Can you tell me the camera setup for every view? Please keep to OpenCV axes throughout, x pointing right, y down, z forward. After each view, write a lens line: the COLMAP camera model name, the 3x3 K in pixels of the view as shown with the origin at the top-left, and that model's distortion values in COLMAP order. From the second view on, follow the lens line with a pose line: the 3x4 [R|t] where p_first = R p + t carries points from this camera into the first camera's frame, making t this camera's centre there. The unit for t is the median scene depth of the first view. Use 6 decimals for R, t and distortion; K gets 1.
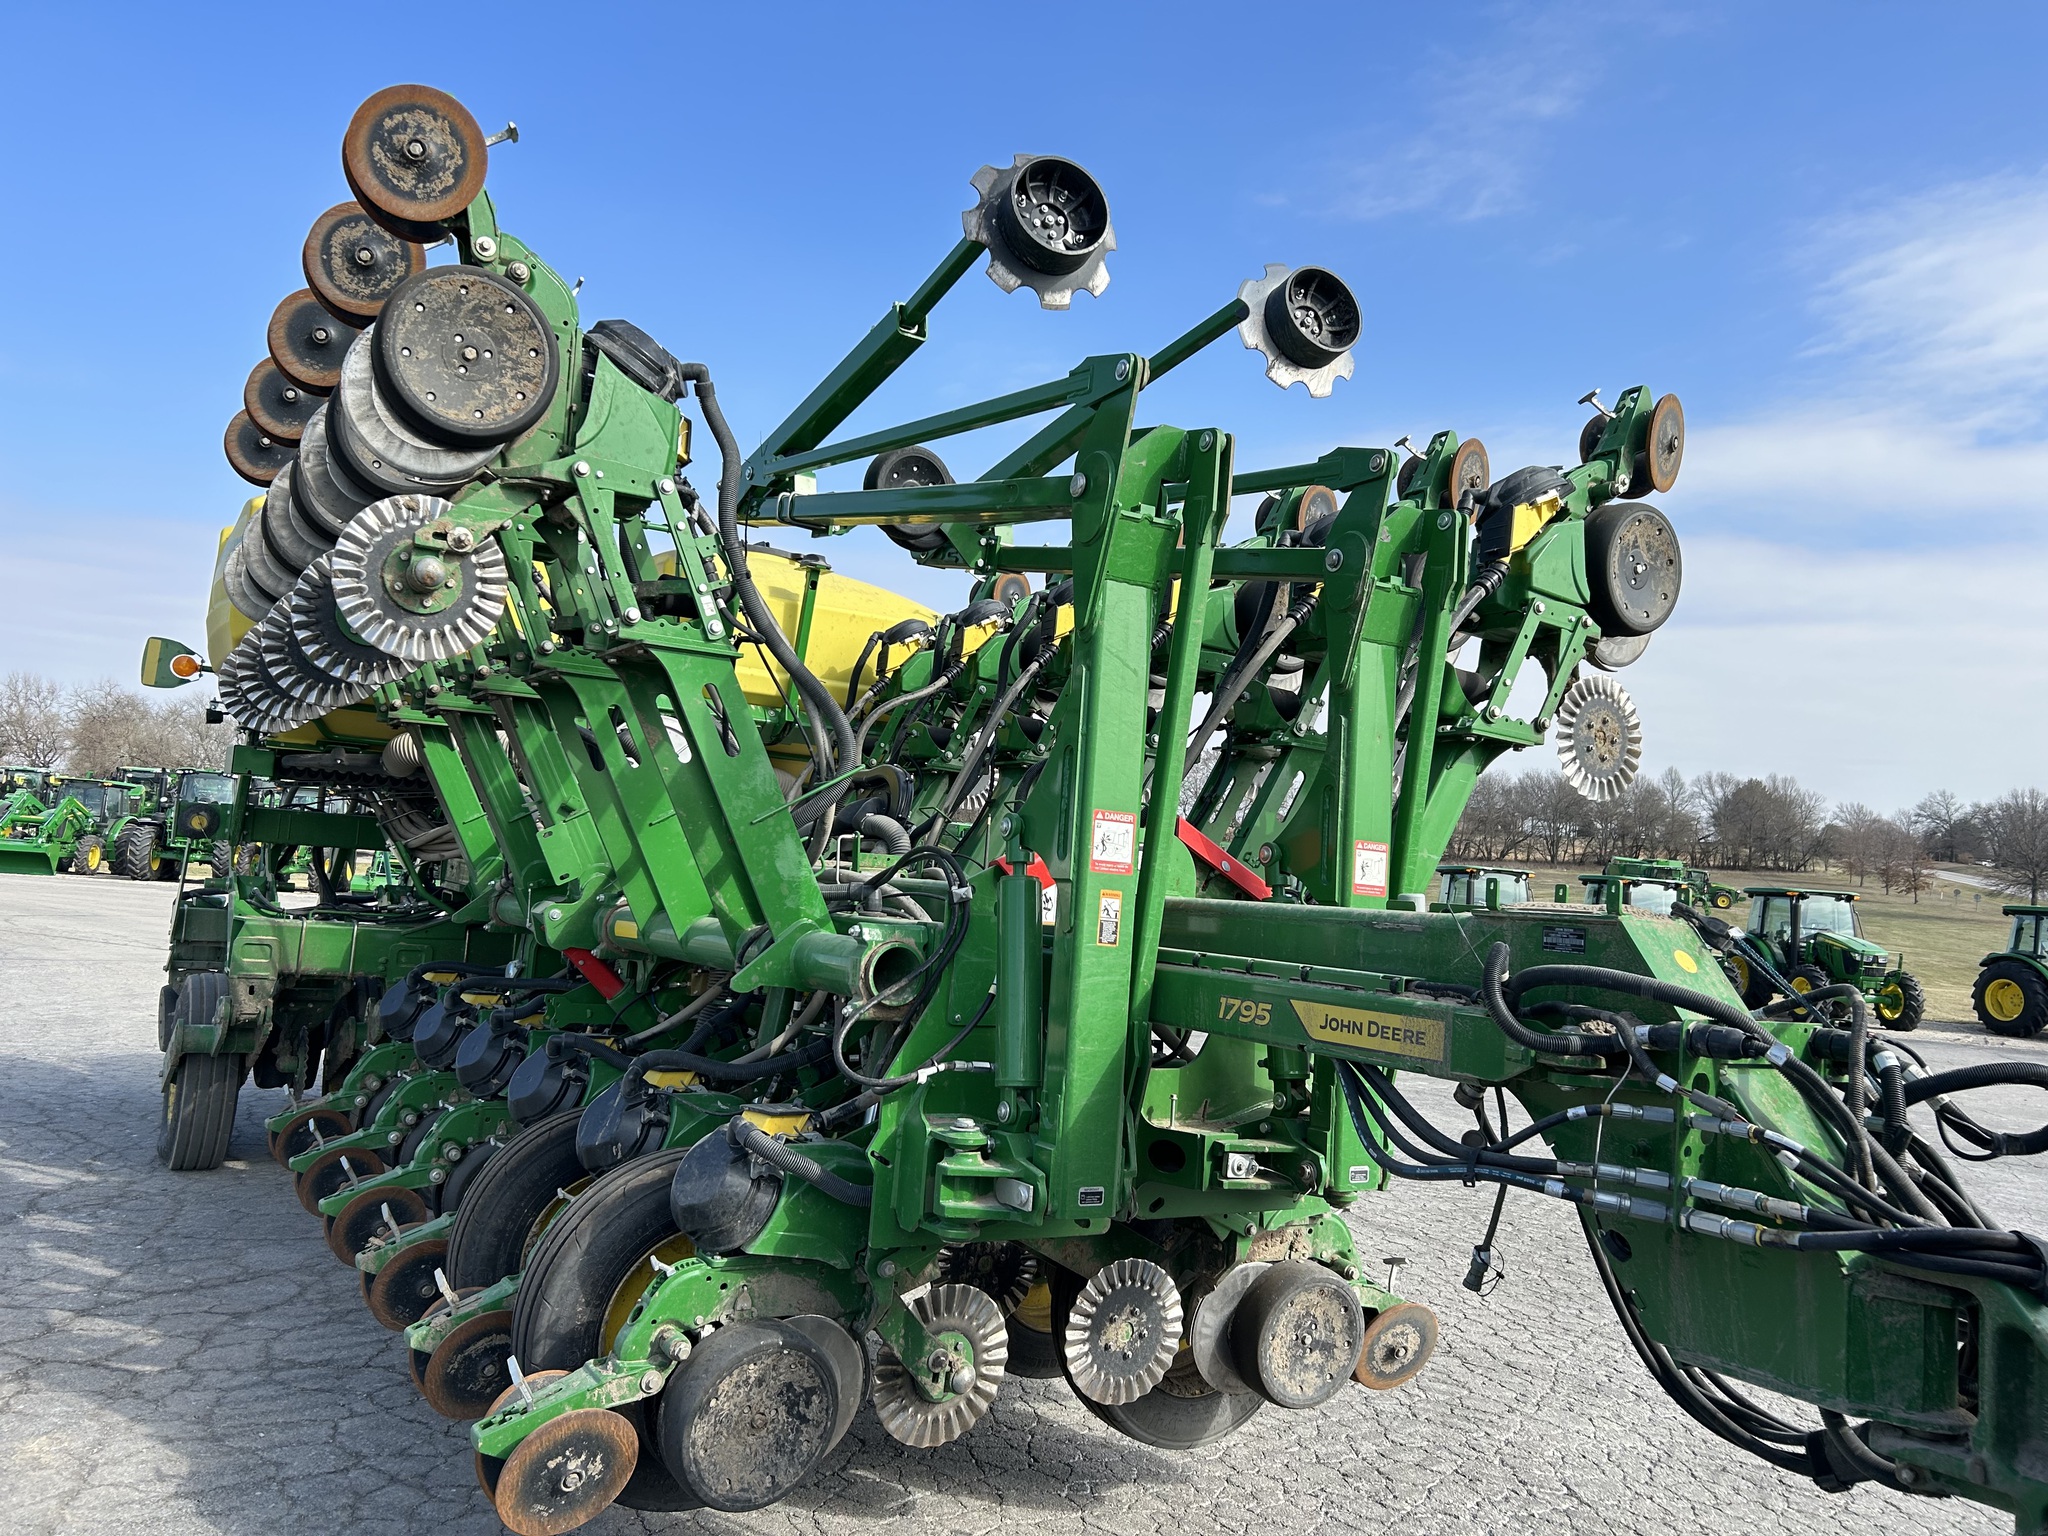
lens RADIAL K [[1536.1, 0, 1033.2], [0, 1536.1, 775.1], [0, 0, 1]] dist [0.030131, -0.033716]
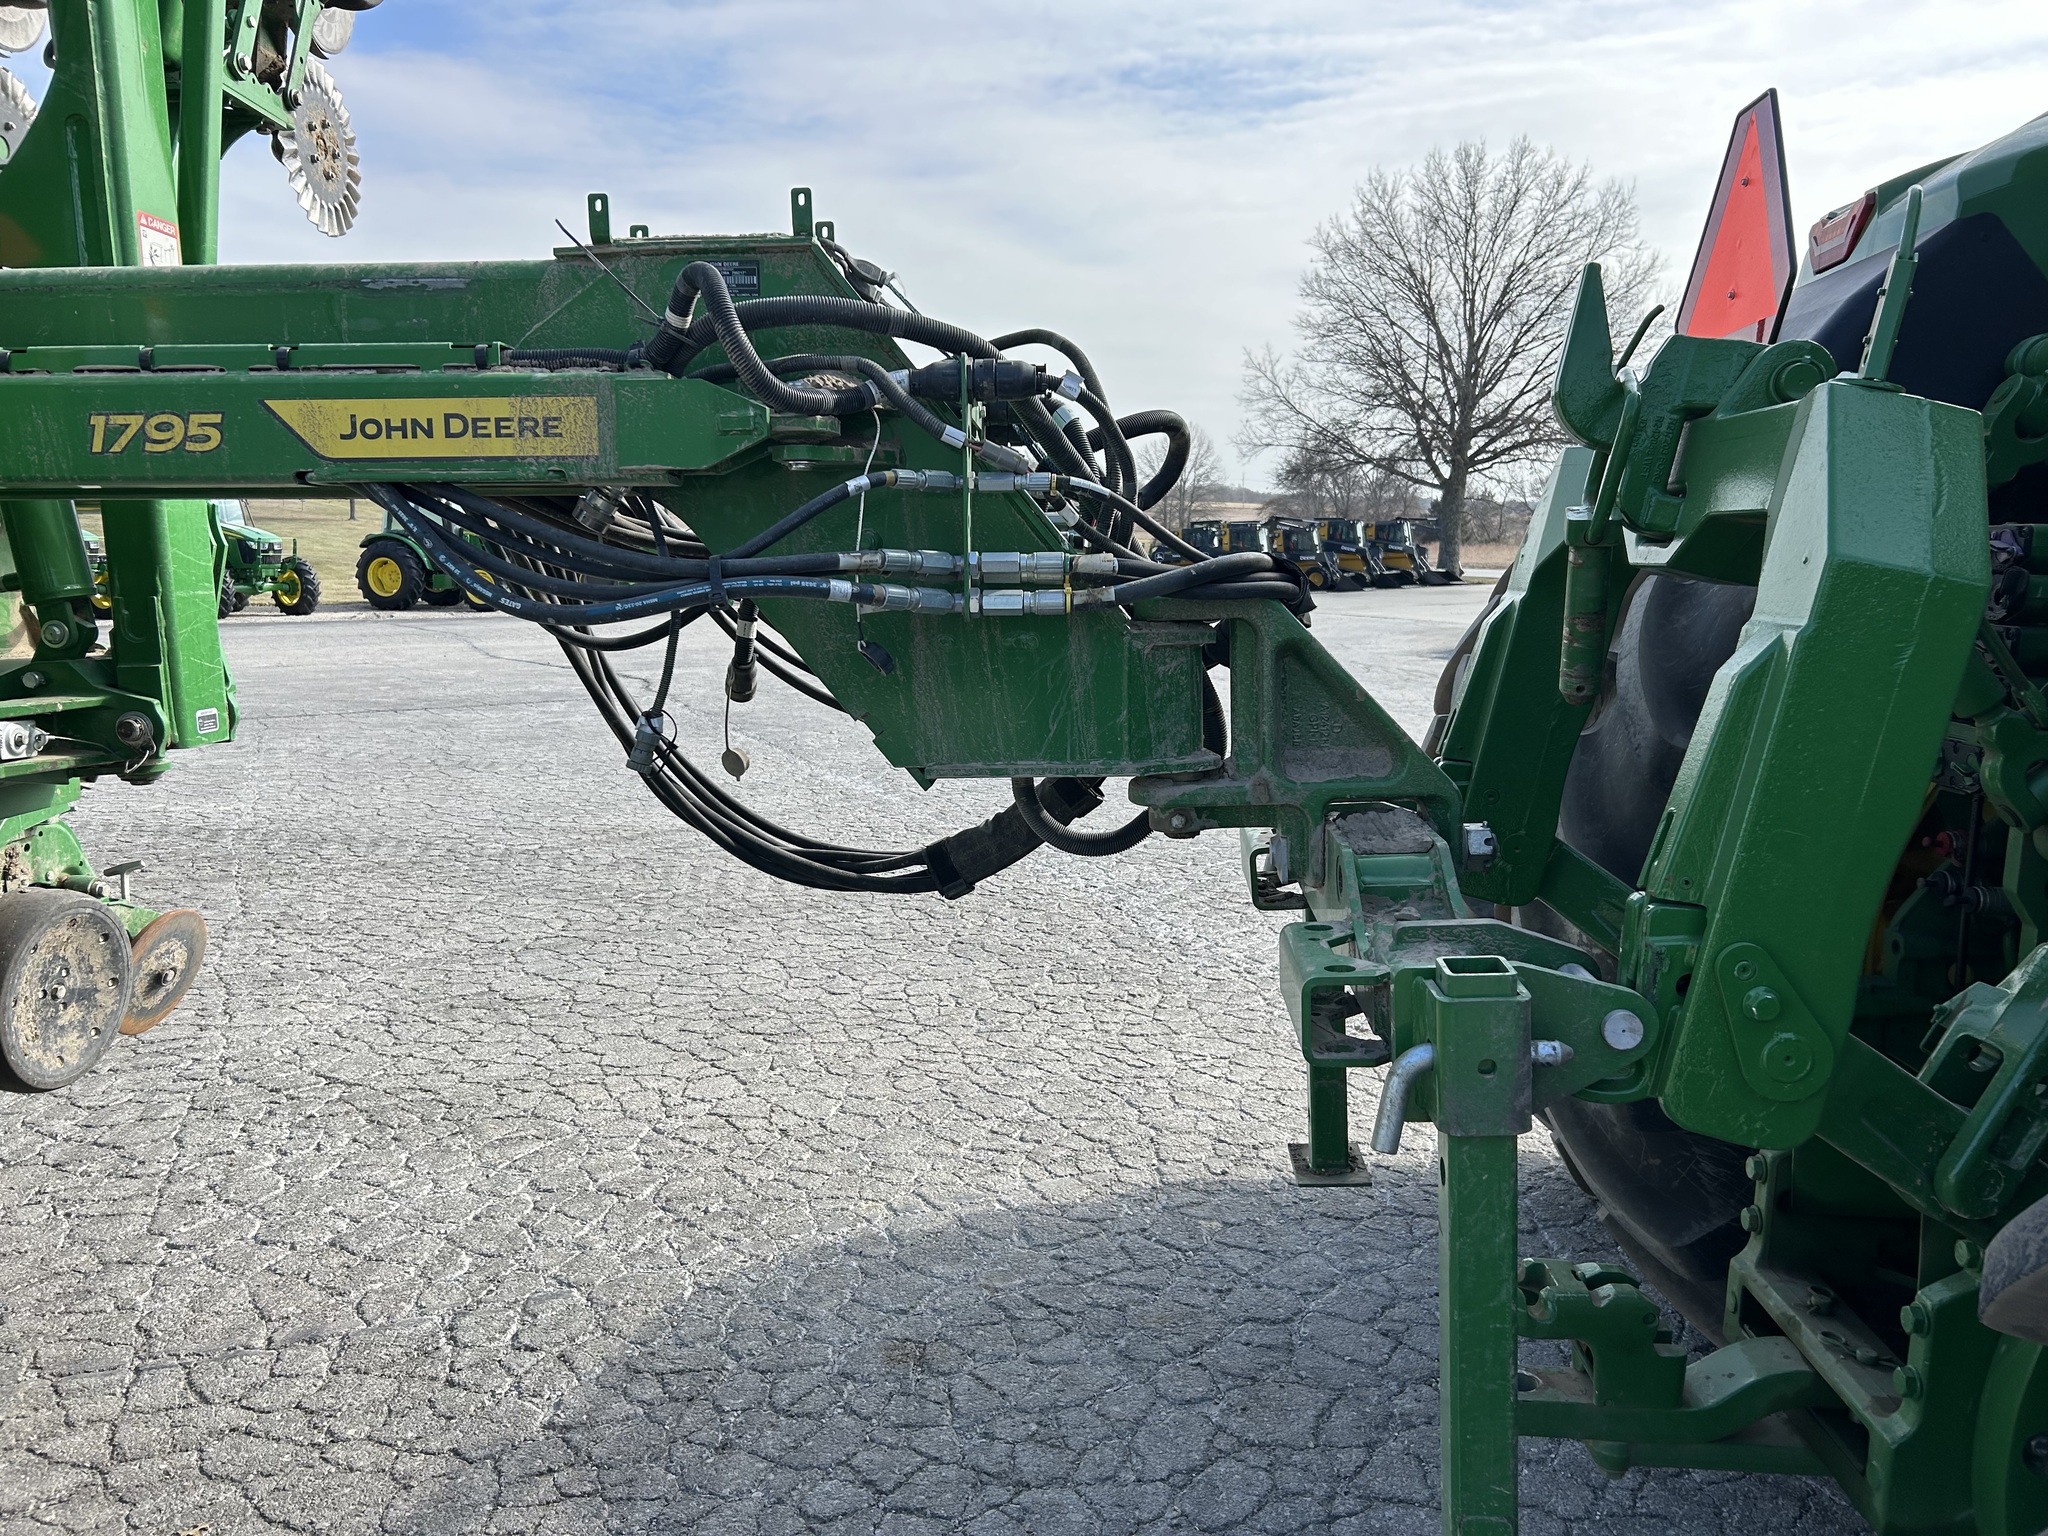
lens RADIAL K [[1536.1, 0, 1016.1], [0, 1536.1, 779.0], [0, 0, 1]] dist [0.030131, -0.033716]
pose [[0.558517, -0.193332, 0.806648, -0.147372], [-0.016204, 0.969731, 0.243637, 0.108209], [-0.829335, -0.149147, 0.538479, 0.317795]]
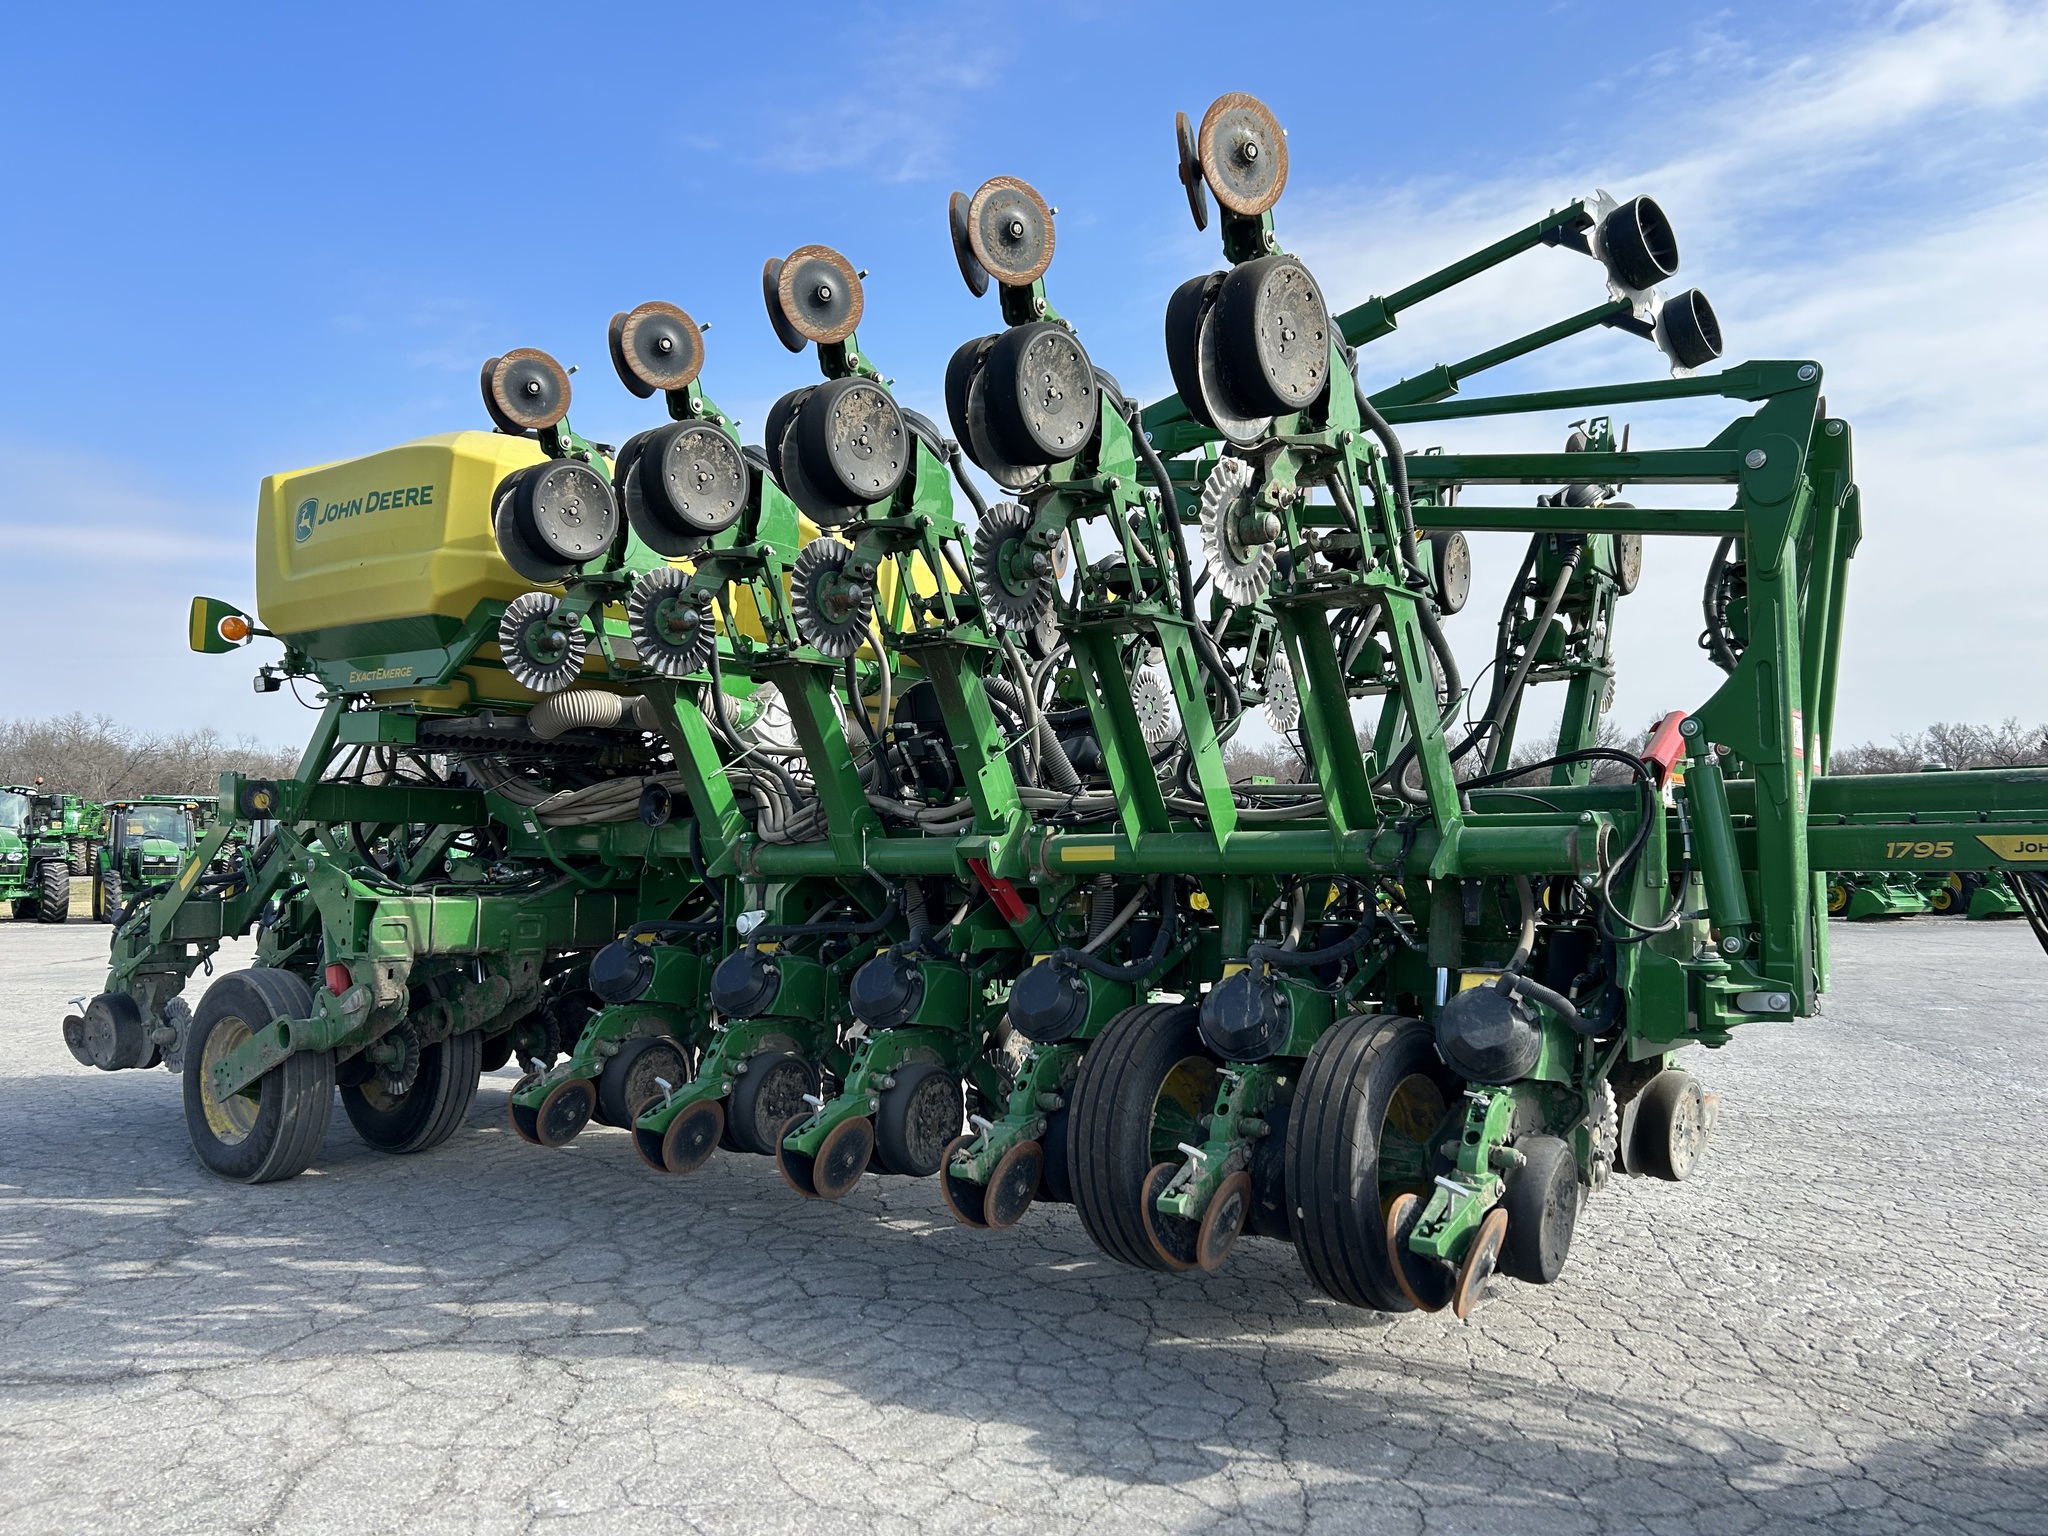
lens RADIAL K [[1536.1, 0, 1027.6], [0, 1536.1, 787.3], [0, 0, 1]] dist [0.030131, -0.033716]
pose [[0.937807, -0.054933, 0.342784, -0.878978], [0.042352, 0.998130, 0.044087, 0.002959], [-0.344565, -0.026827, 0.938379, -0.015079]]
